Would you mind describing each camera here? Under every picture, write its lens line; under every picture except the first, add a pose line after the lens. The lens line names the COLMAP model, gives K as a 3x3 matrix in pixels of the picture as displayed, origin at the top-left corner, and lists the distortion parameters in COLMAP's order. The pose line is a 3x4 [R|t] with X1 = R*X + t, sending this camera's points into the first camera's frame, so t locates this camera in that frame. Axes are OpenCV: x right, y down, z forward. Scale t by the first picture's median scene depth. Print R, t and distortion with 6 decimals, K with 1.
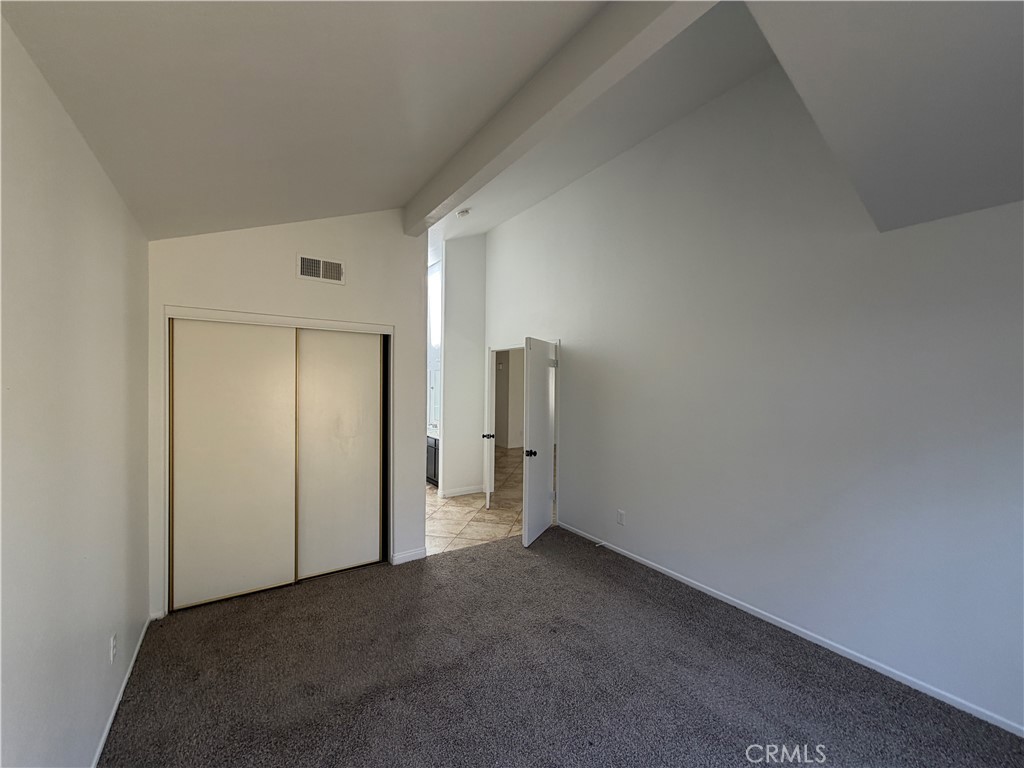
lens RADIAL K [[407.6, 0, 509.9], [0, 407.6, 385.4], [0, 0, 1]] dist [0.000797, 0.000041]
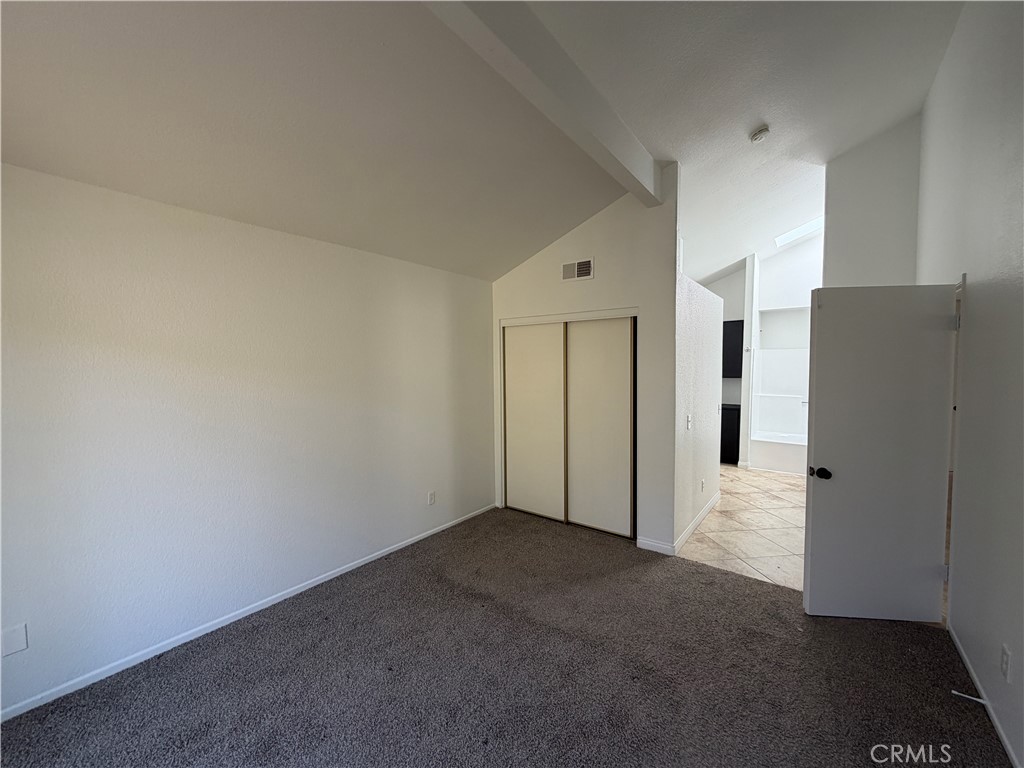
lens RADIAL K [[407.6, 0, 509.9], [0, 407.6, 385.4], [0, 0, 1]] dist [0.000797, 0.000041]
pose [[0.320657, 0.031644, -0.946667, 0.602074], [0.002748, 0.999407, 0.034337, 0.009947], [0.947192, -0.013612, 0.320379, 0.422932]]
